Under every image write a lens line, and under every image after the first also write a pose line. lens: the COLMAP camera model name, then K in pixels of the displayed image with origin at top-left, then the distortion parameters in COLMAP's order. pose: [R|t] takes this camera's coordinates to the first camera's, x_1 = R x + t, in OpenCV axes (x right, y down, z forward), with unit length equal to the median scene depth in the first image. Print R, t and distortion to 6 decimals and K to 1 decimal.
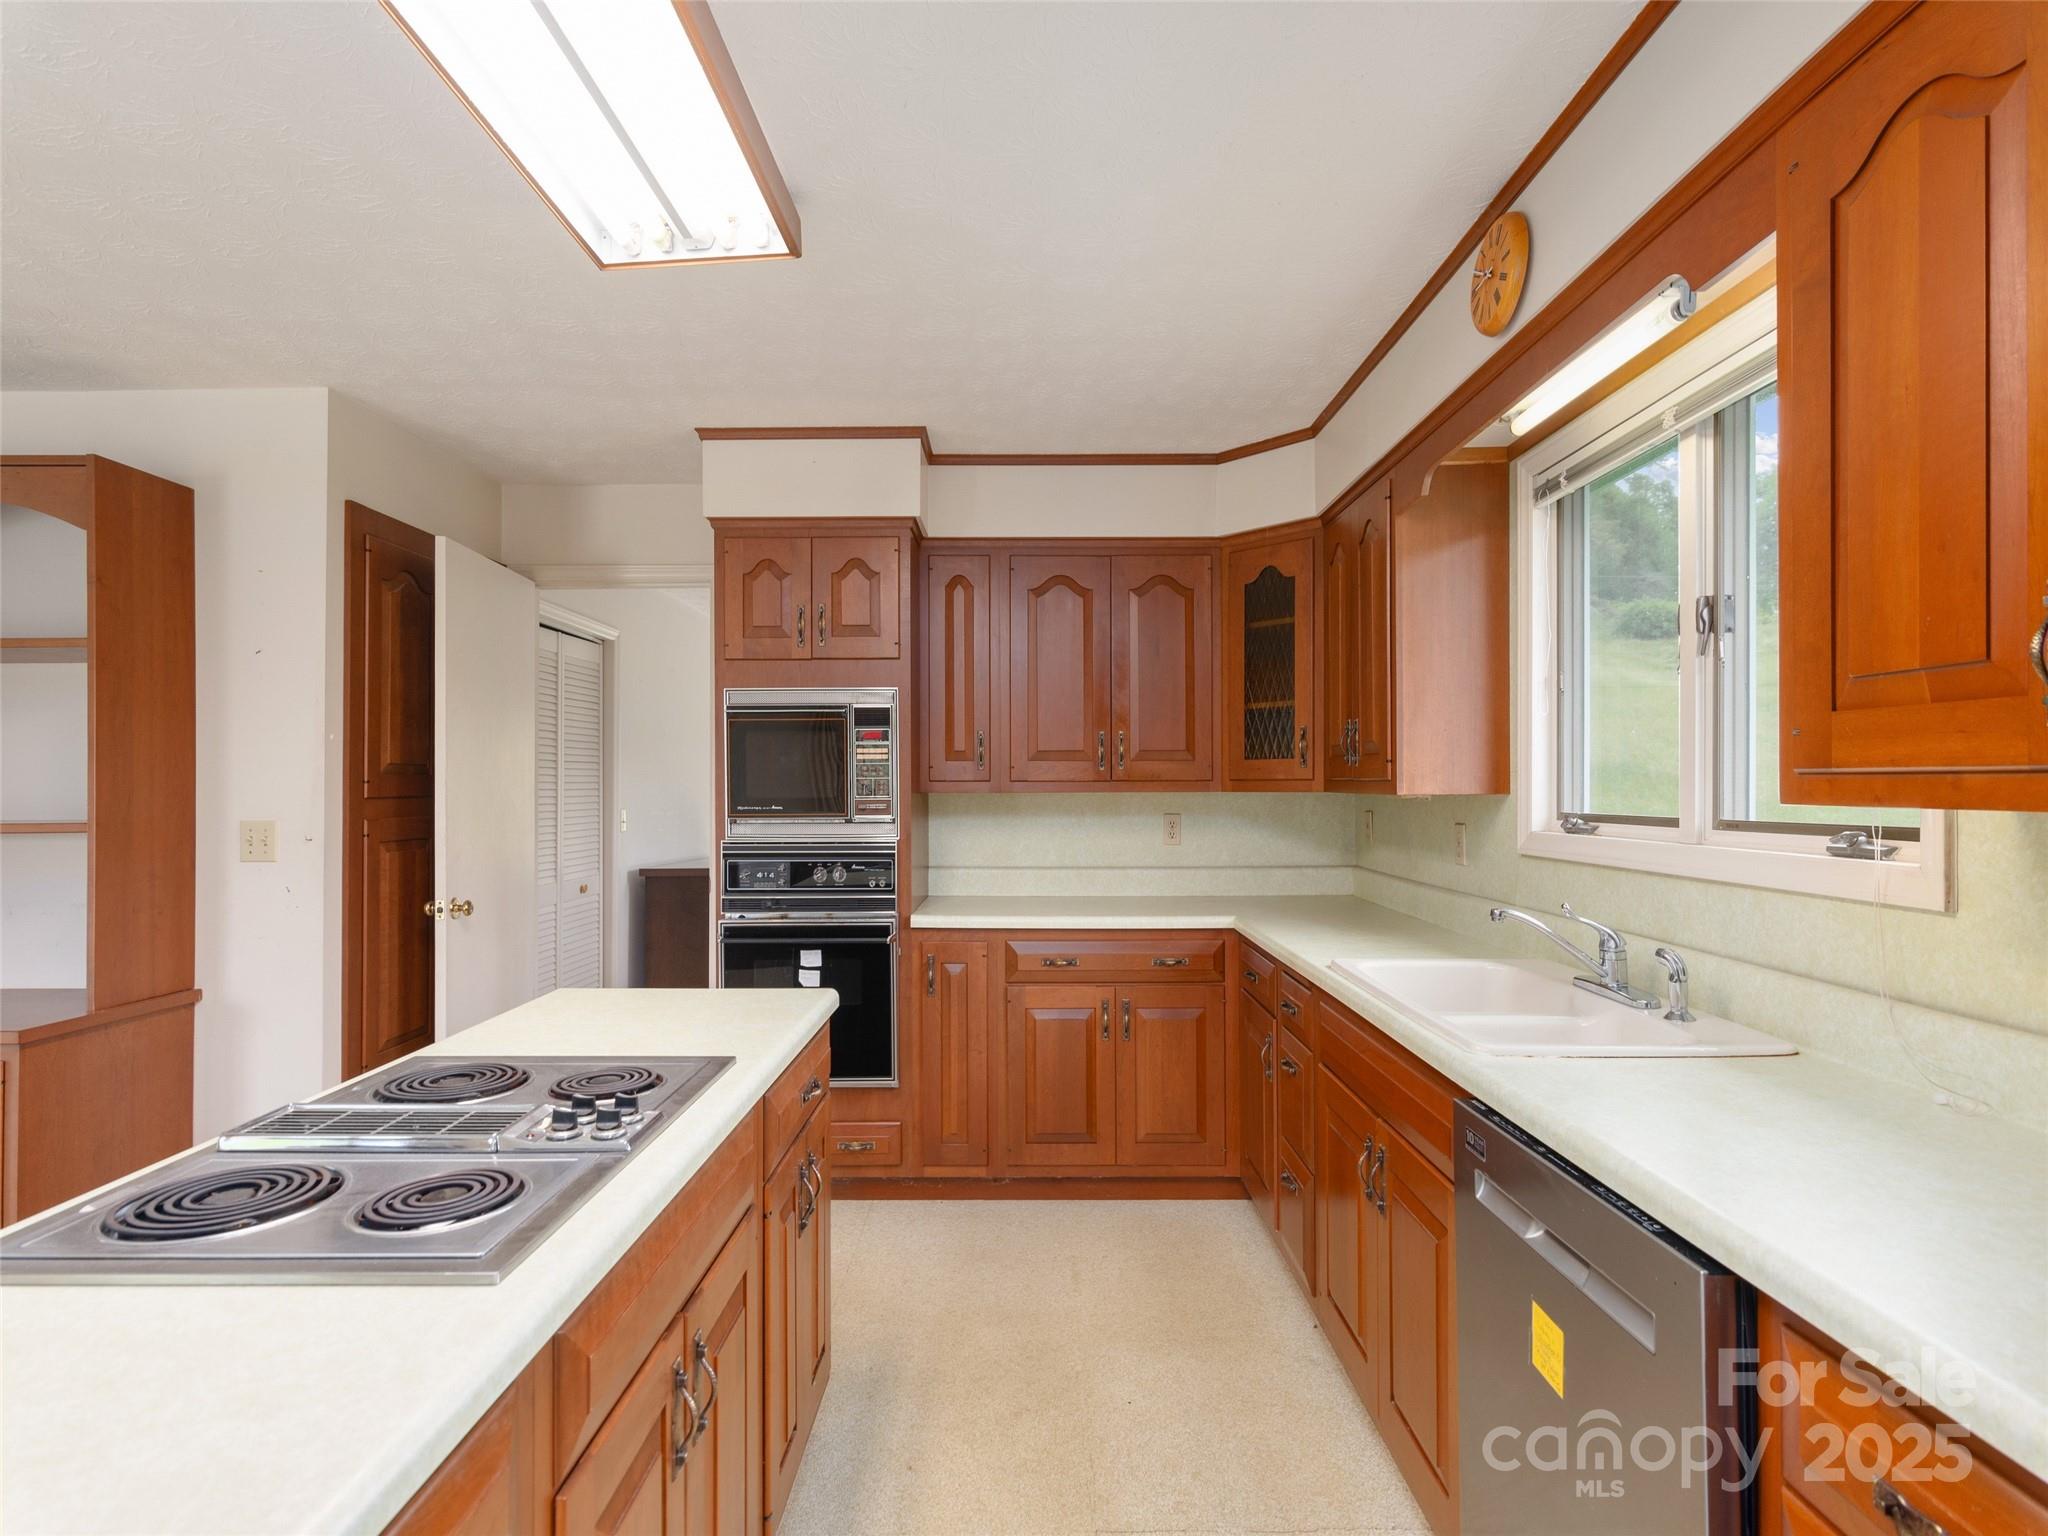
lens RADIAL K [[1012.1, 0, 1020.6], [0, 1012.1, 785.9], [0, 0, 1]] dist [0.006246, 0.000084]
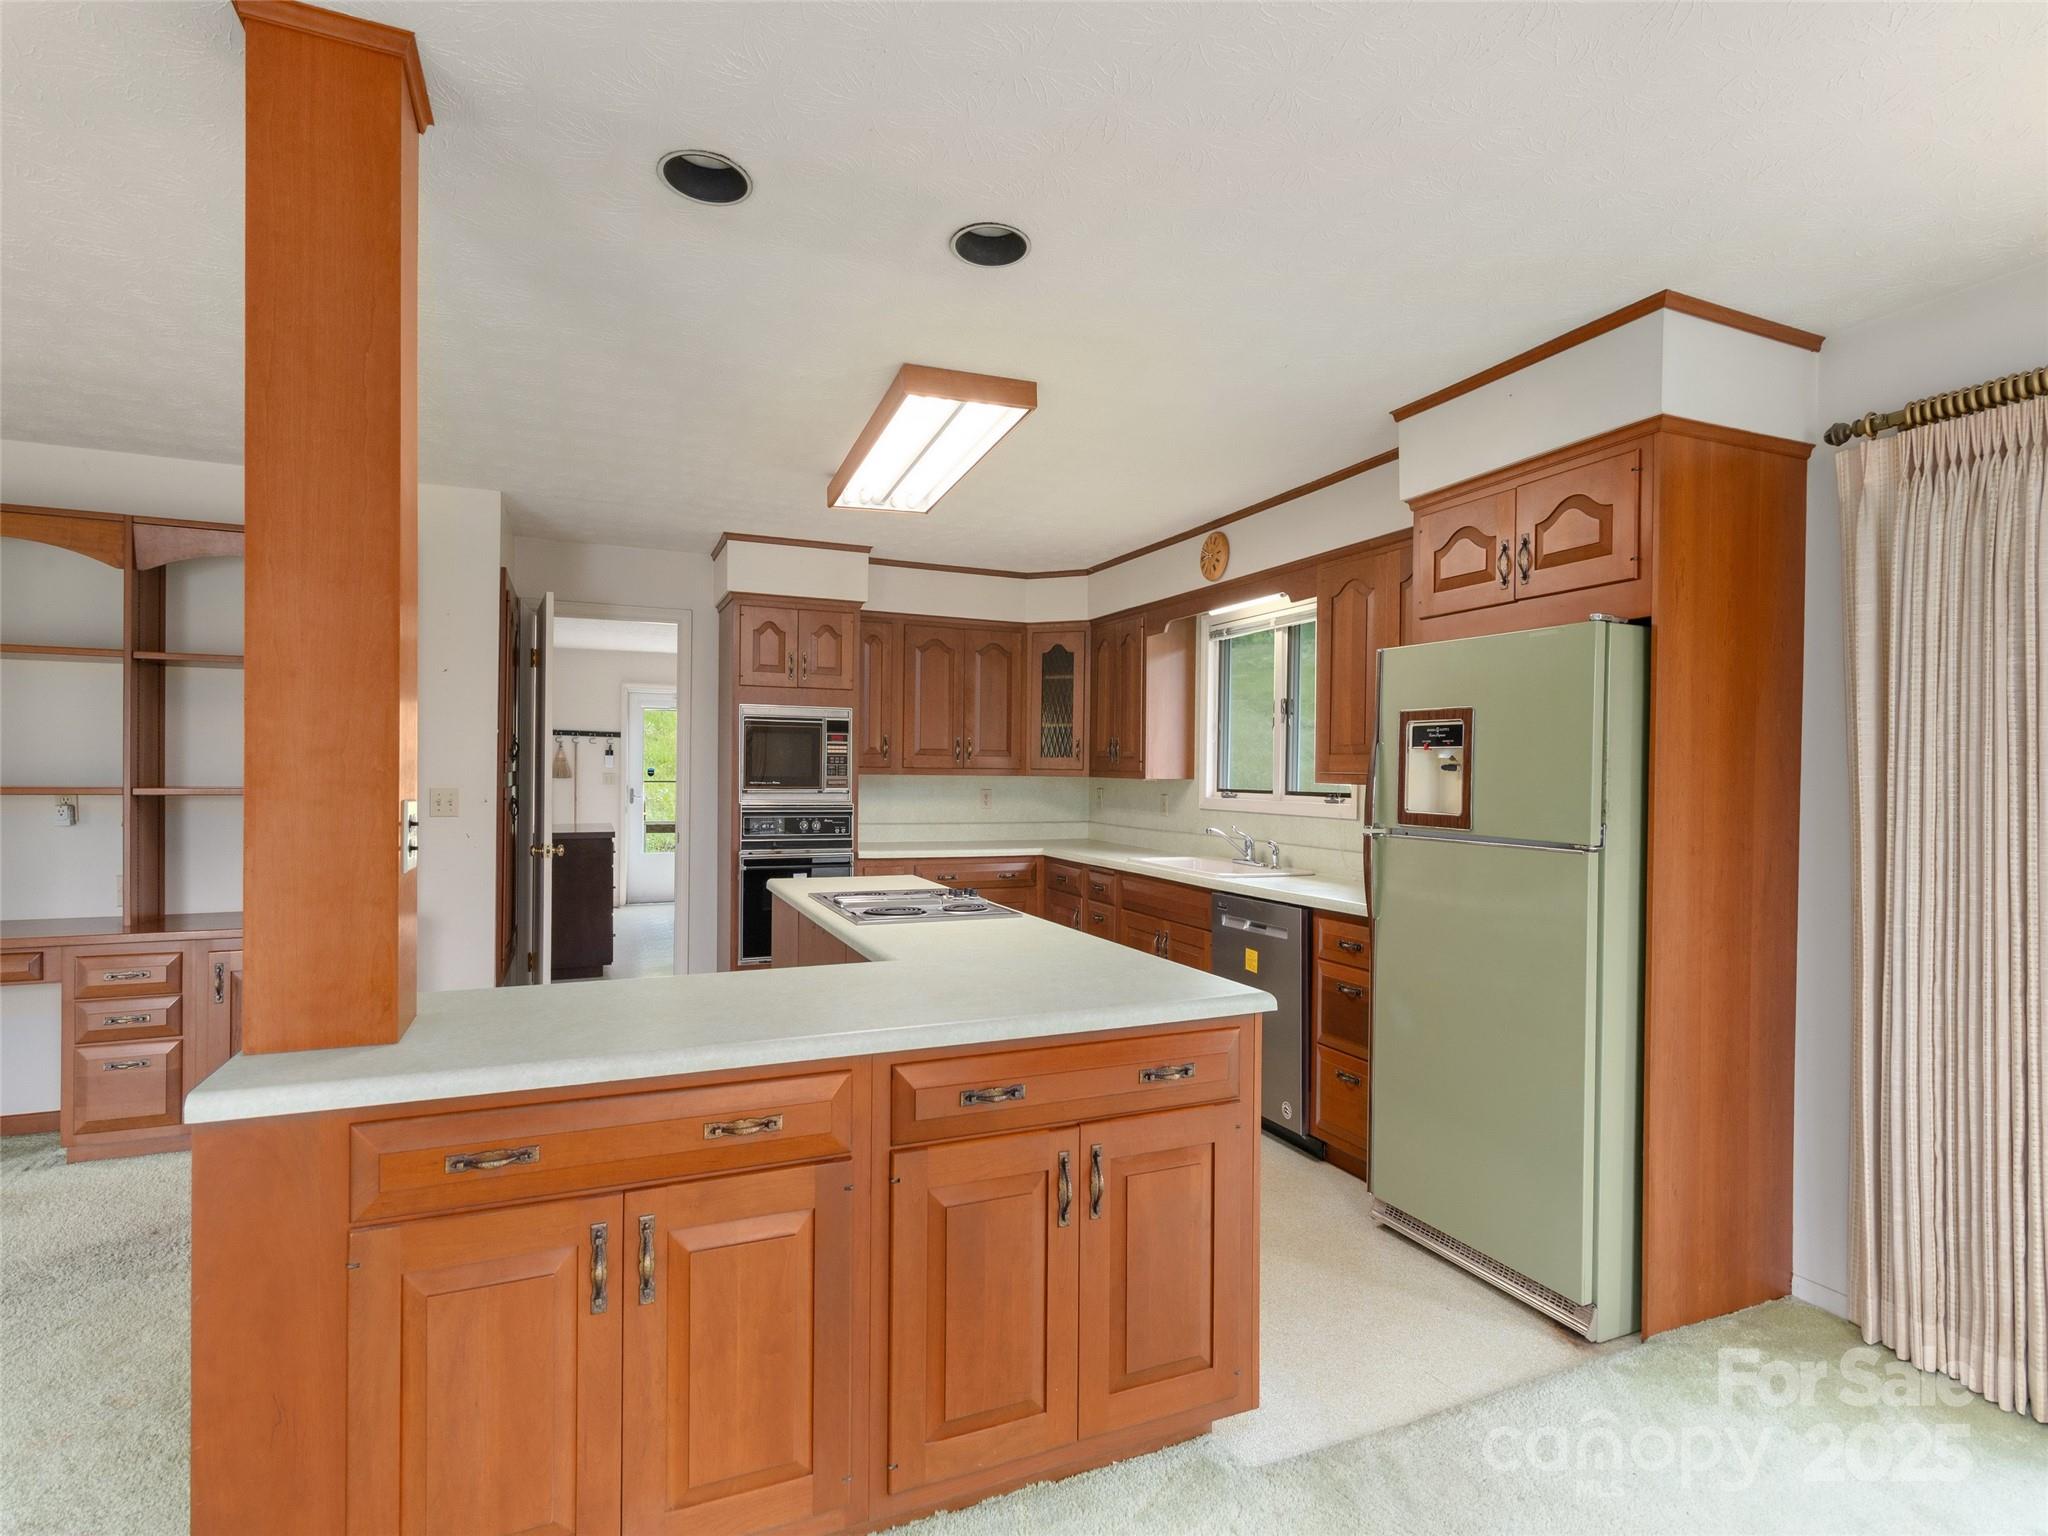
lens RADIAL K [[1012.1, 0, 1037.7], [0, 1012.1, 779.7], [0, 0, 1]] dist [0.006246, 0.000084]
pose [[0.915108, 0.011051, 0.403057, -0.500938], [-0.015796, 0.999840, 0.008451, -0.002648], [-0.402898, -0.014101, 0.915136, -0.585712]]
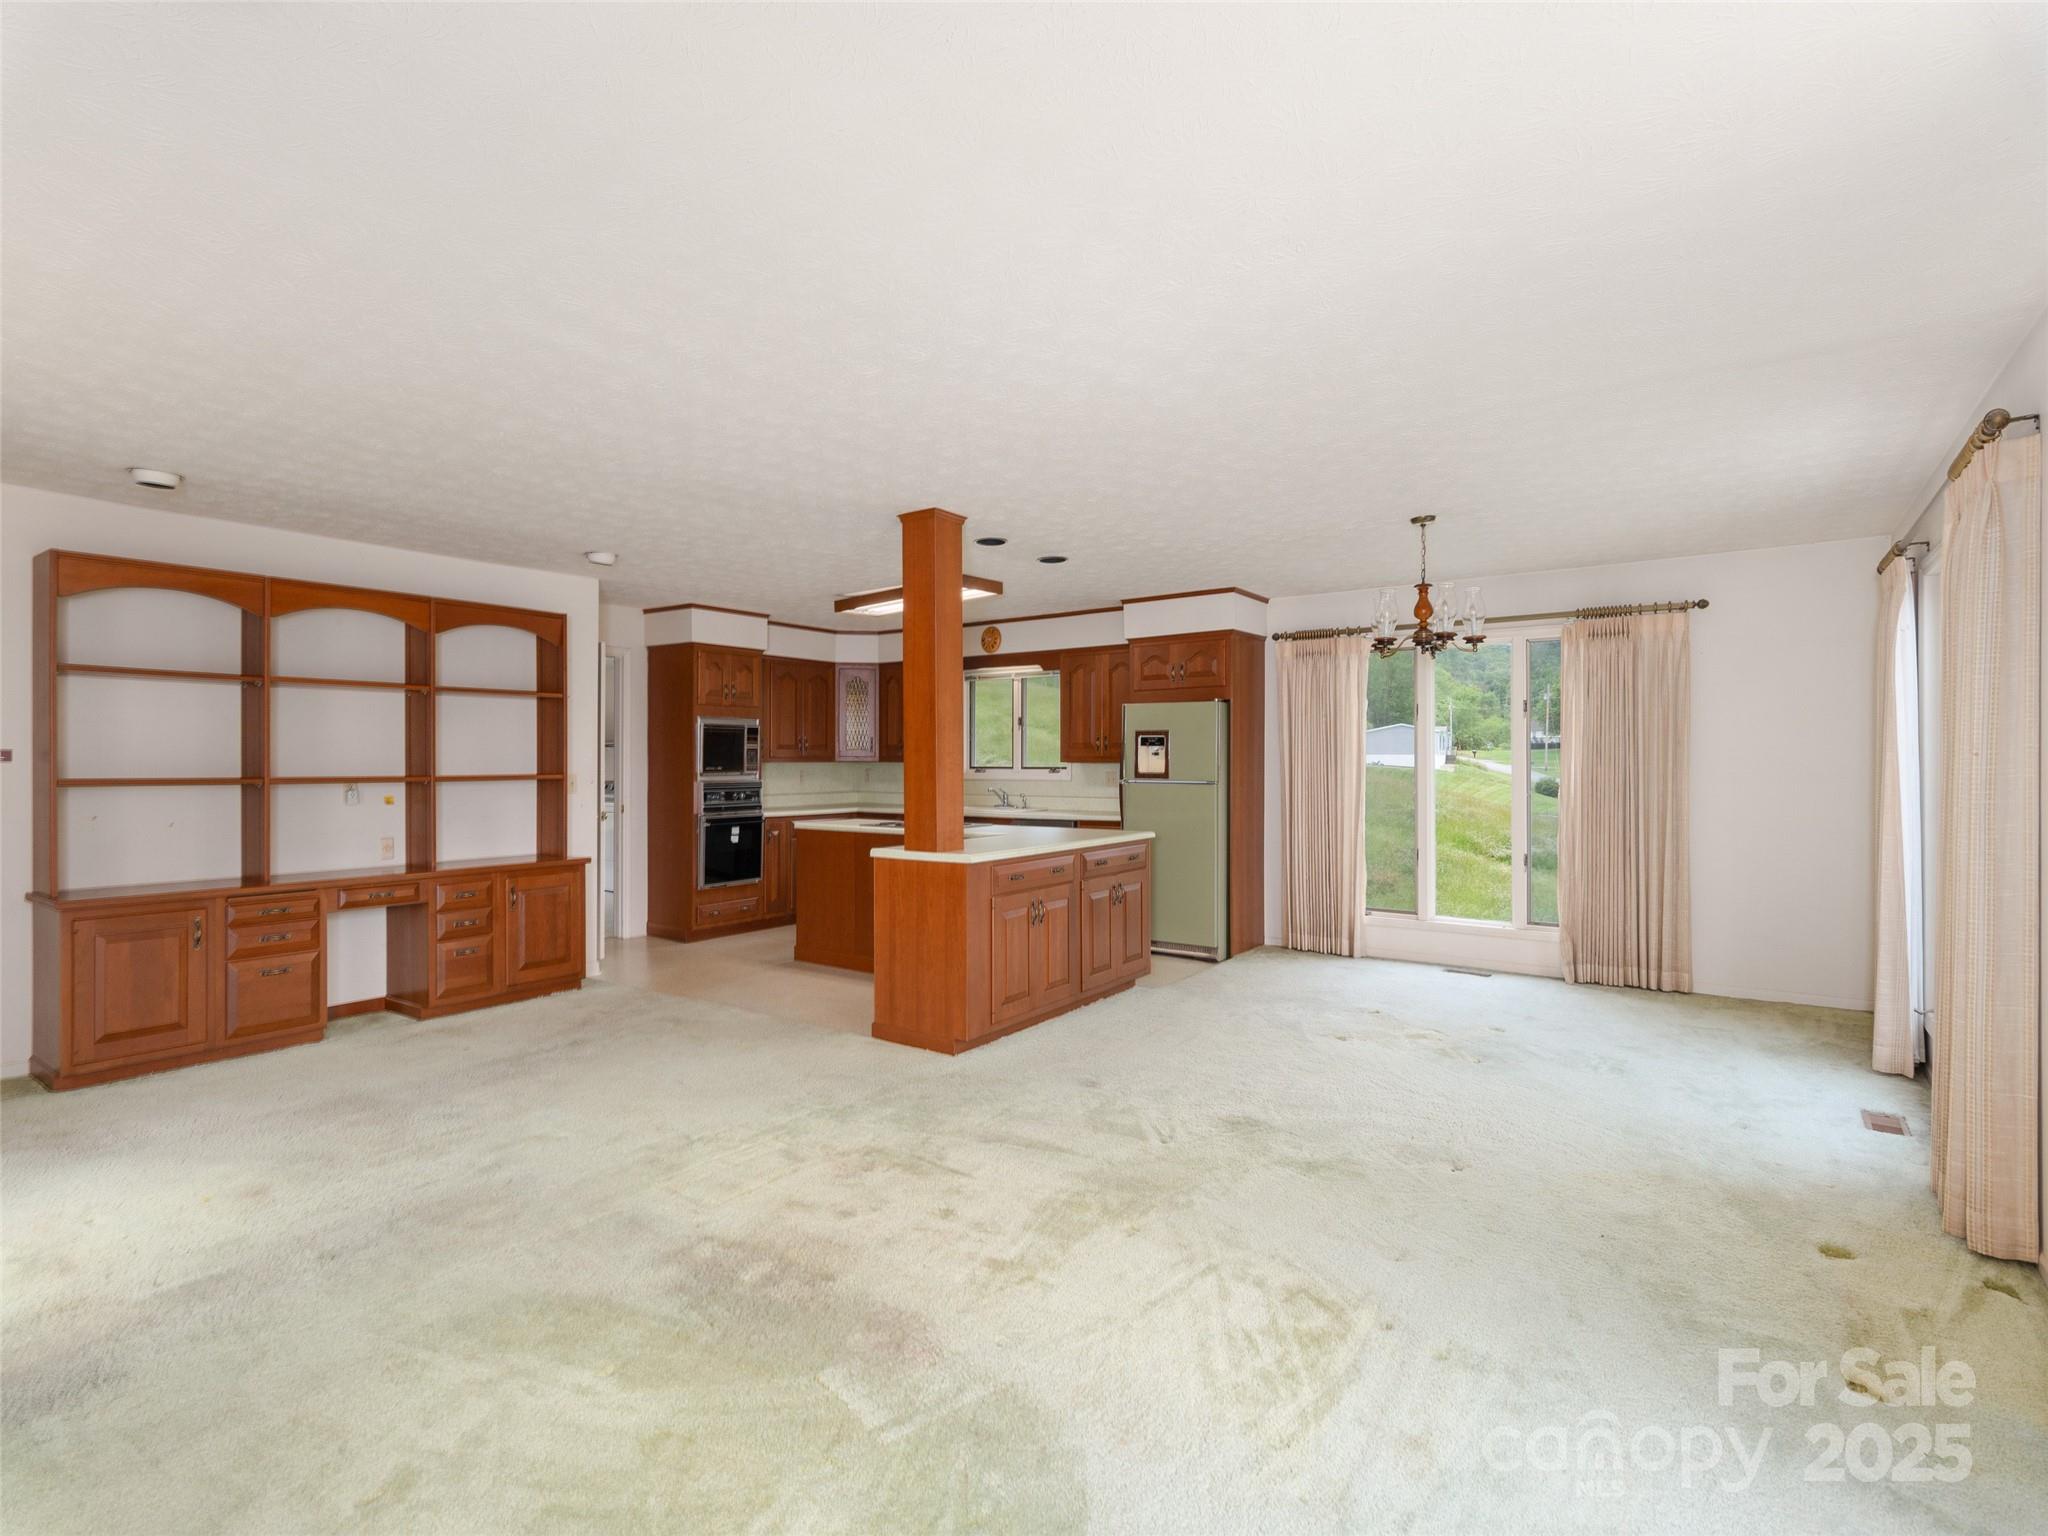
lens RADIAL K [[1012.1, 0, 1031.0], [0, 1012.1, 757.8], [0, 0, 1]] dist [0.006246, 0.000084]
pose [[0.570778, 0.003454, 0.821097, -1.775964], [-0.001543, 0.999994, -0.003134, 0.003777], [-0.821103, 0.000522, 0.570779, -0.948876]]
